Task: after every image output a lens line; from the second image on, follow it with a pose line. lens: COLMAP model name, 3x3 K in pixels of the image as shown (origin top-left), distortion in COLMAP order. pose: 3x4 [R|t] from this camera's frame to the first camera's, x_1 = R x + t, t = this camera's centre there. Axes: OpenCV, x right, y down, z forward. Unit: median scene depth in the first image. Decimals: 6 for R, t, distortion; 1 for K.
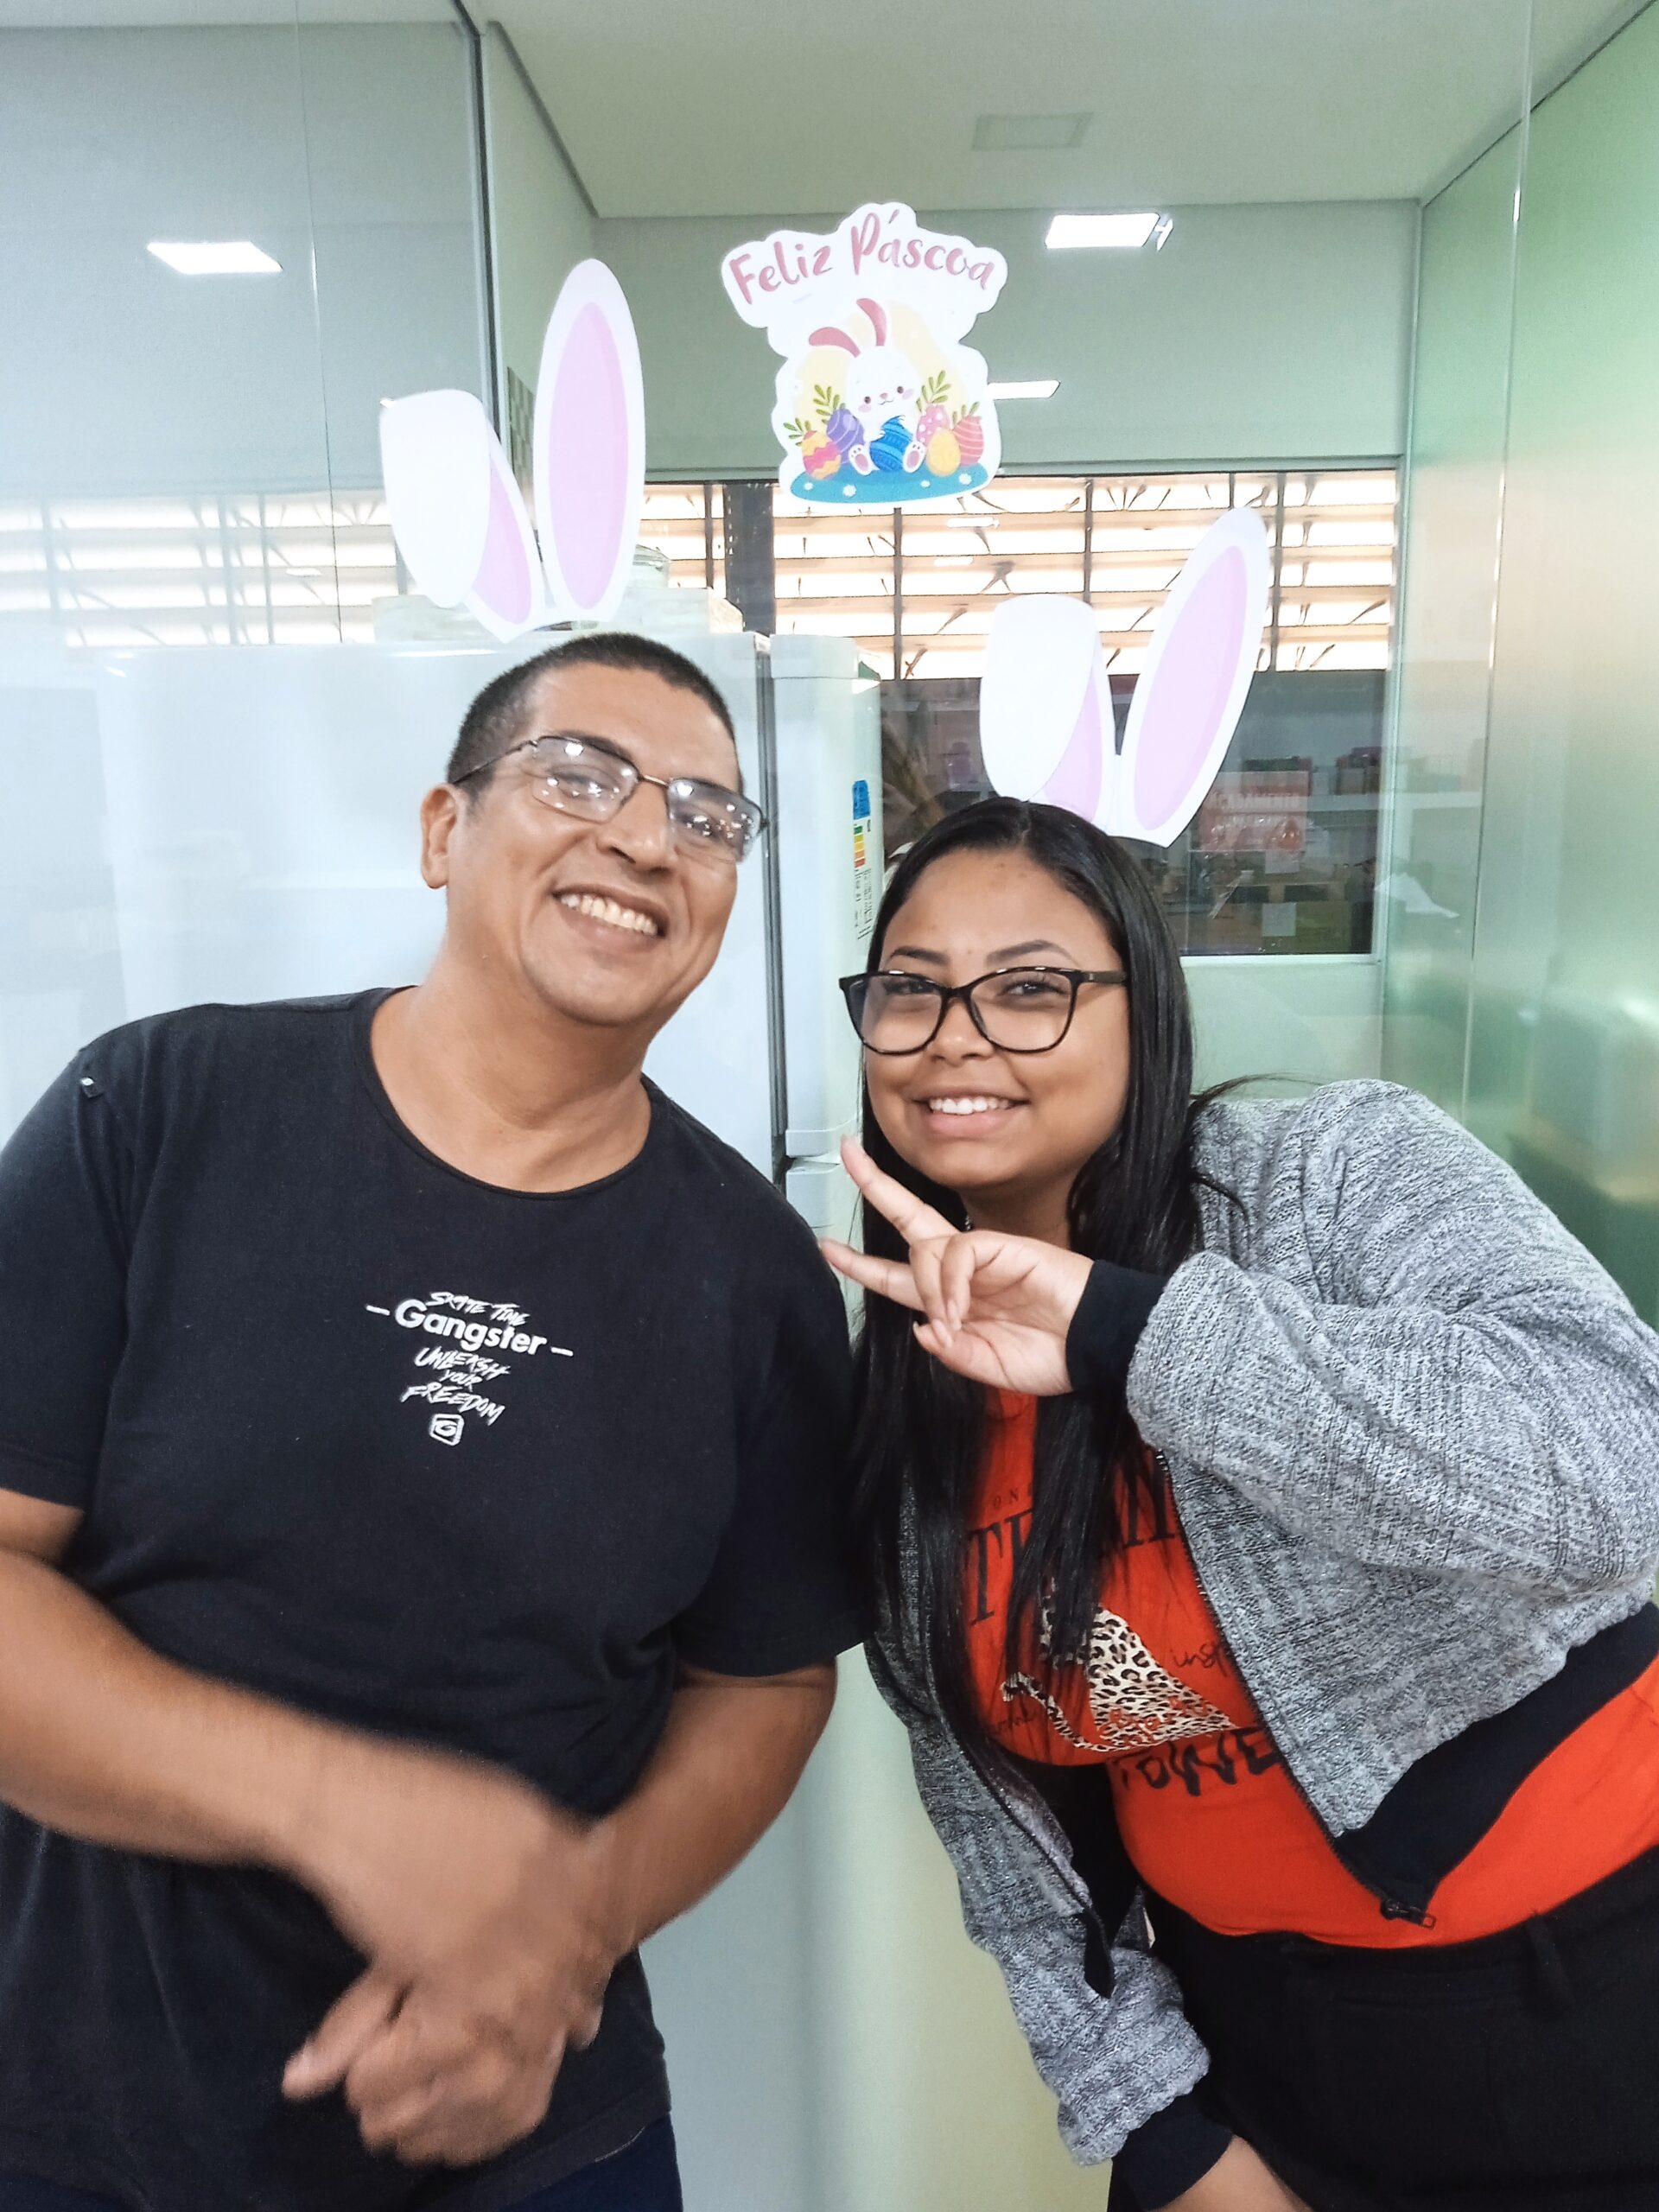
lens RADIAL K [[1829.7, 0, 817.7], [0, 1829.7, 1099.9], [0, 0, 1]] dist [0.049136, -0.011731]
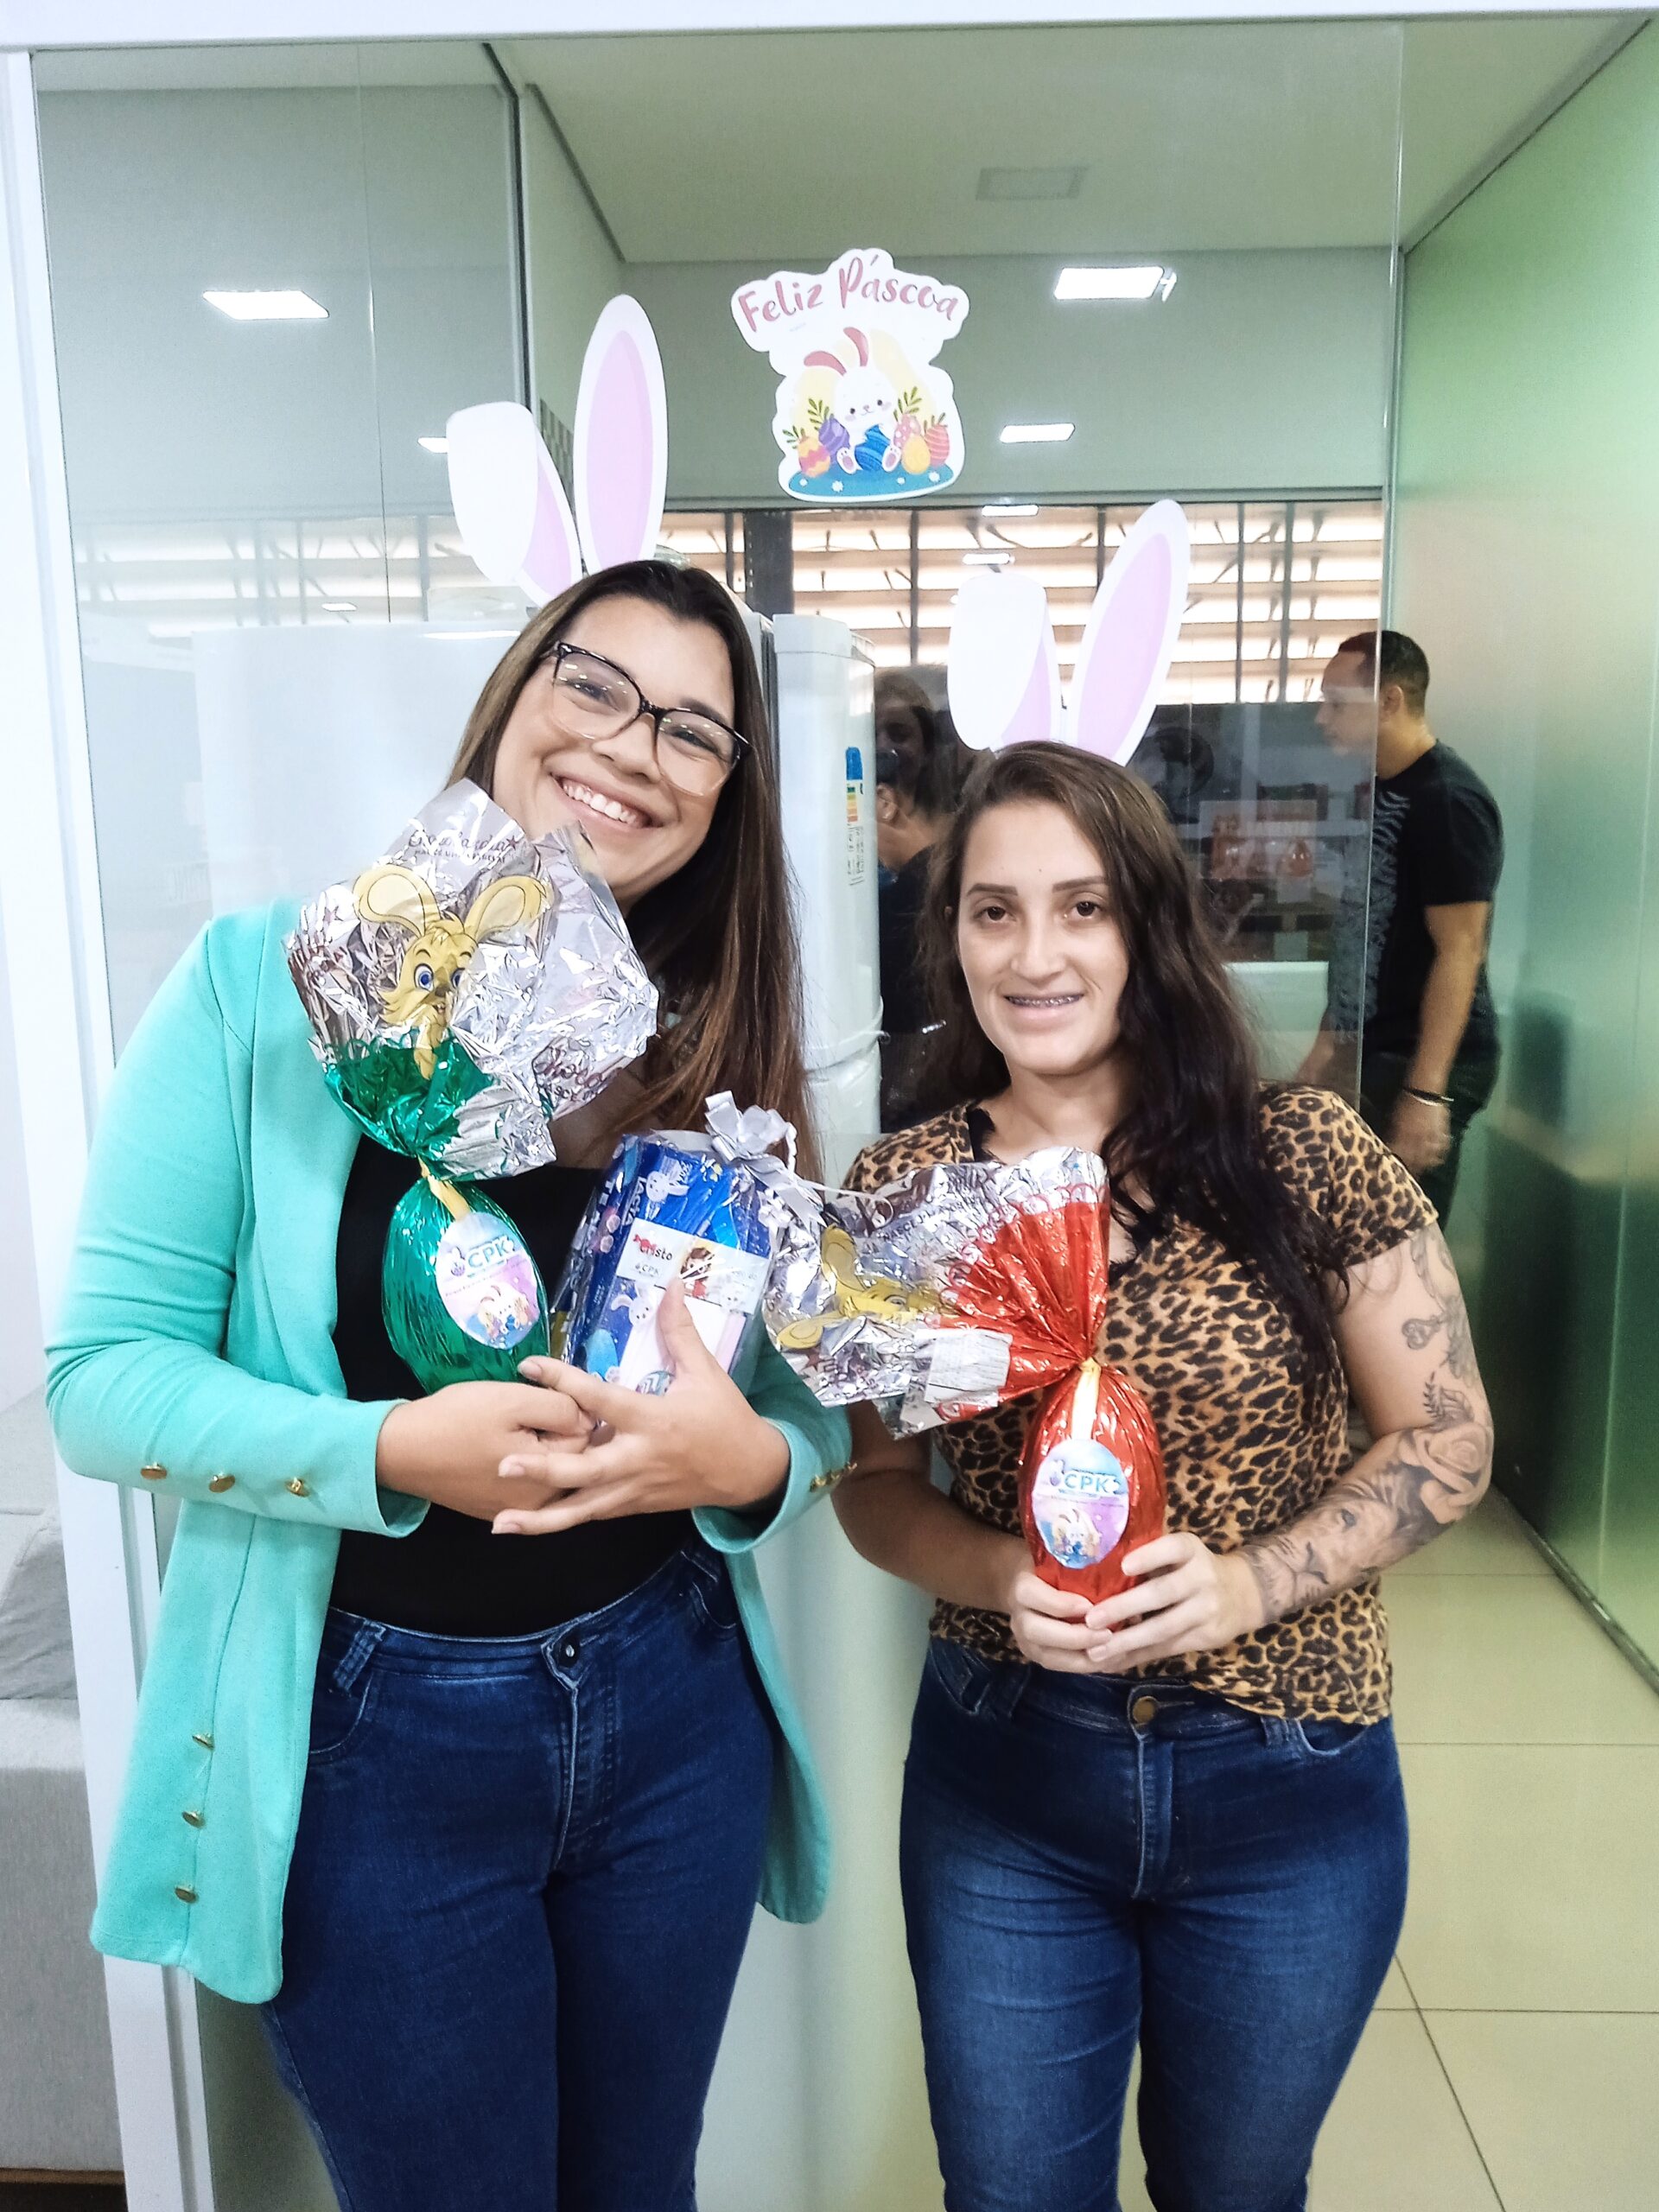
lens RADIAL K [[1829.7, 0, 813.5], [0, 1829.7, 1100.4], [0, 0, 1]] dist [0.049136, -0.011731]
pose [[0.999885, 0.005219, -0.014236, 0.020890], [-0.005517, 0.999764, -0.020999, 0.095863], [0.014123, 0.021075, 0.999678, -0.194043]]
